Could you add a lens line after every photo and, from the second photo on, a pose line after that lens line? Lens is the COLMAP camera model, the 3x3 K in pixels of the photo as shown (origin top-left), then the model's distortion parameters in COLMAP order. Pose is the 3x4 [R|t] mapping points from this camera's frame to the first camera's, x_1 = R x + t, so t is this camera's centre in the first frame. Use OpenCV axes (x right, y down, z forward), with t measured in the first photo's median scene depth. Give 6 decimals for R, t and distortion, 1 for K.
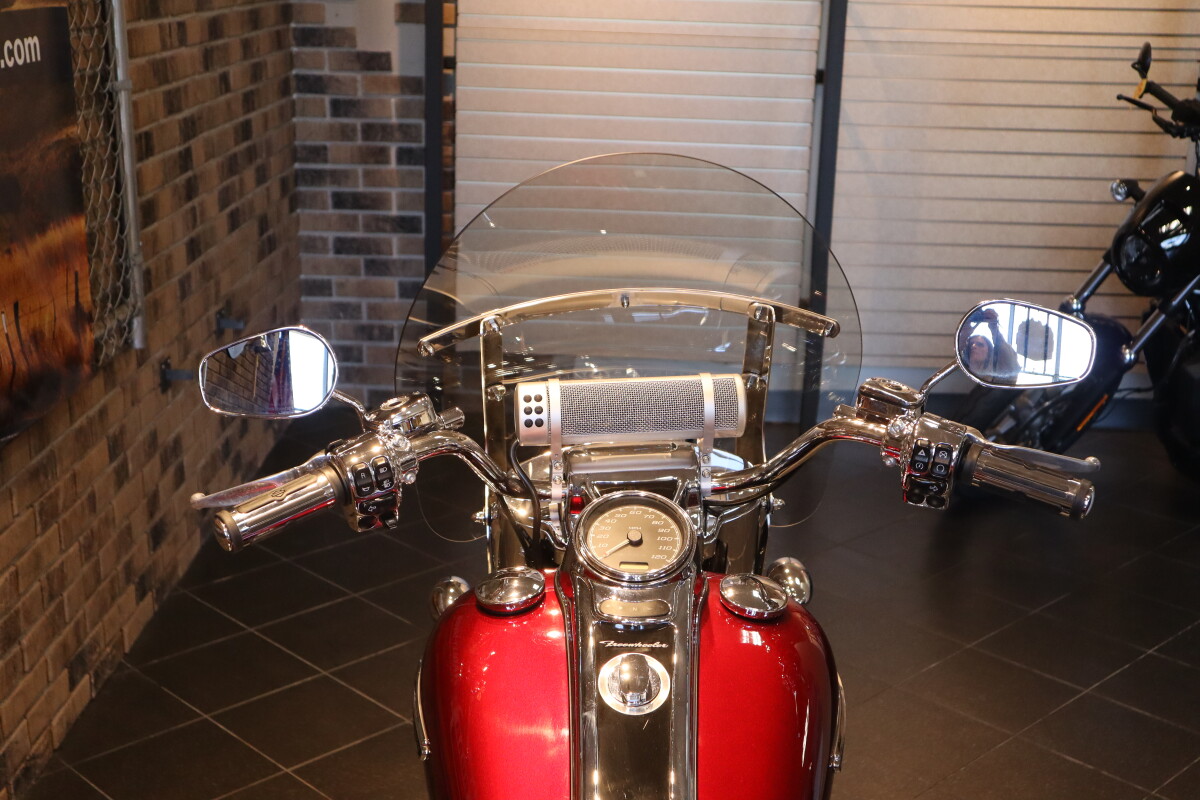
lens RADIAL K [[1549.6, 0, 600.0], [0, 1549.6, 400.0], [0, 0, 1]] dist [-0.003311, 0.220274]
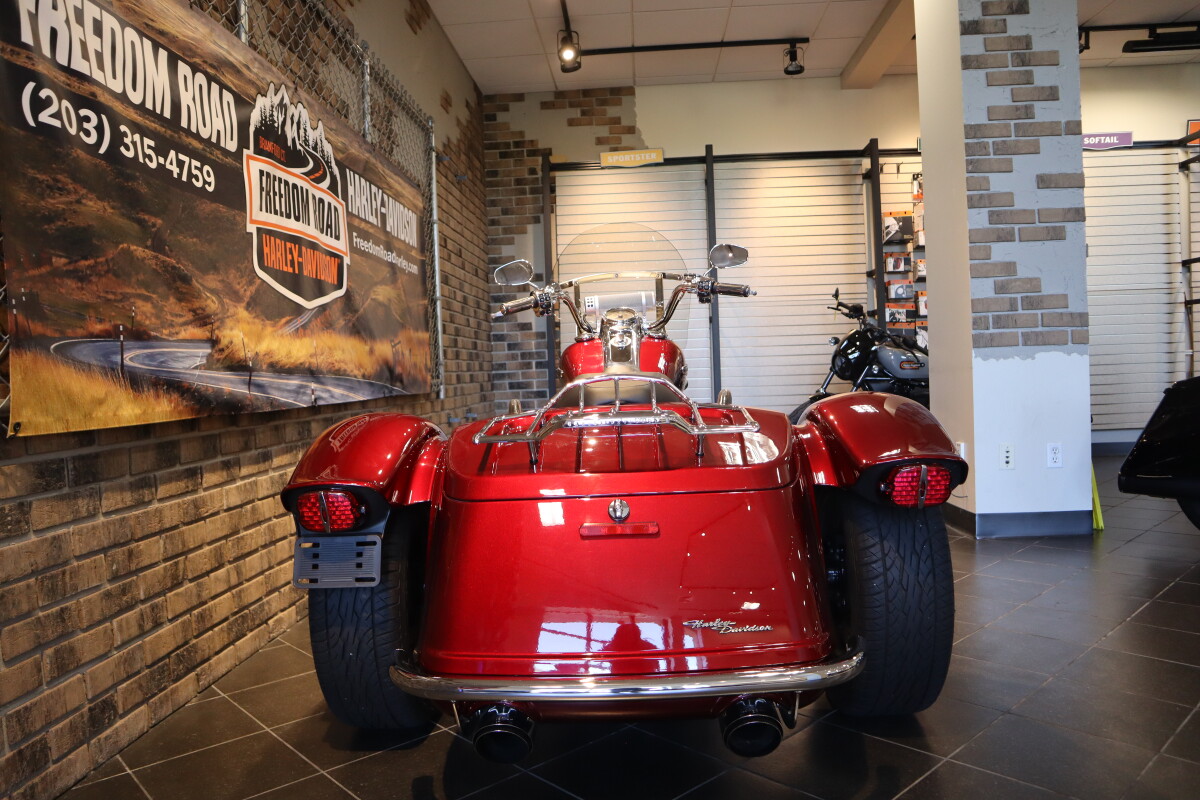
lens RADIAL K [[854.0, 0, 594.6], [0, 854.0, 395.6], [0, 0, 1]] dist [-0.112459, 0.077623]
pose [[0.997185, -0.061927, -0.042265, 0.013415], [0.049011, 0.965013, -0.257580, 0.284577], [0.056737, 0.254784, 0.965332, -0.297648]]
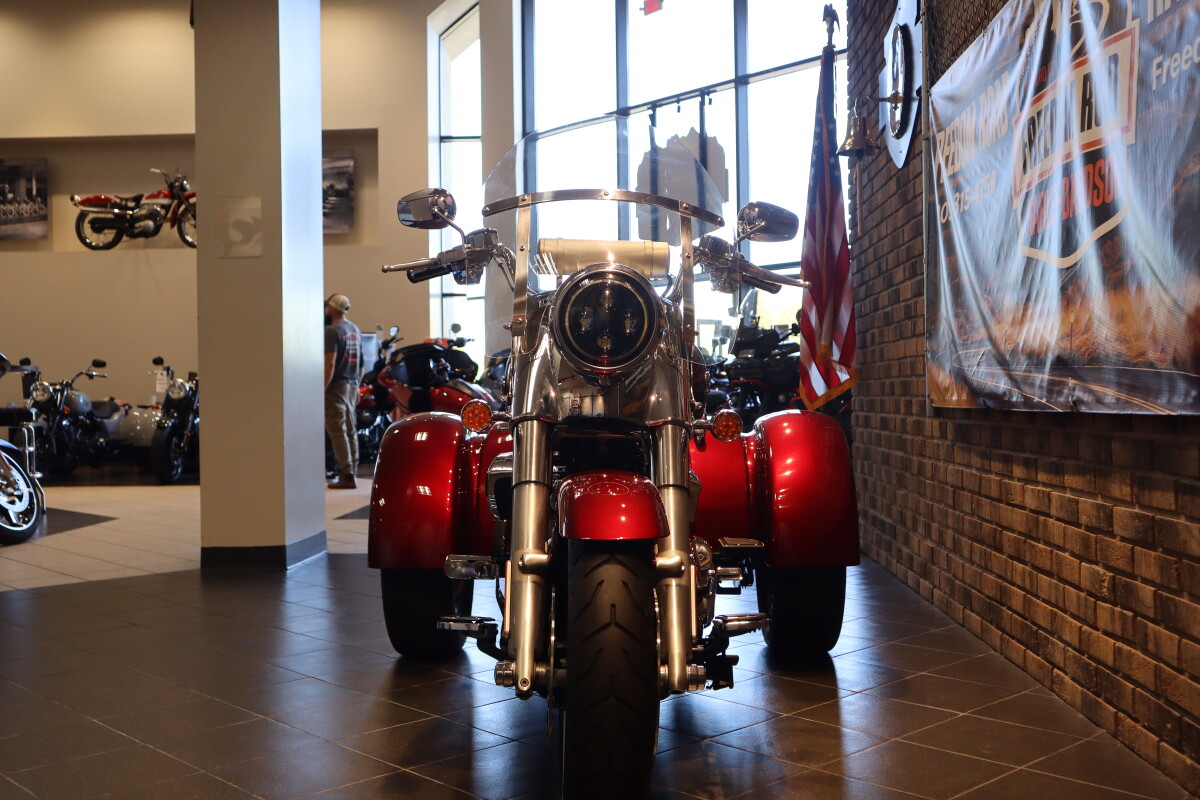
lens RADIAL K [[792.7, 0, 600.0], [0, 792.7, 400.0], [0, 0, 1]] dist [-0.000076, -0.000042]
pose [[-0.998511, -0.012147, 0.053186, -0.013297], [0.003806, 0.957015, 0.290014, -0.038210], [-0.054422, 0.289784, -0.955543, 0.814045]]
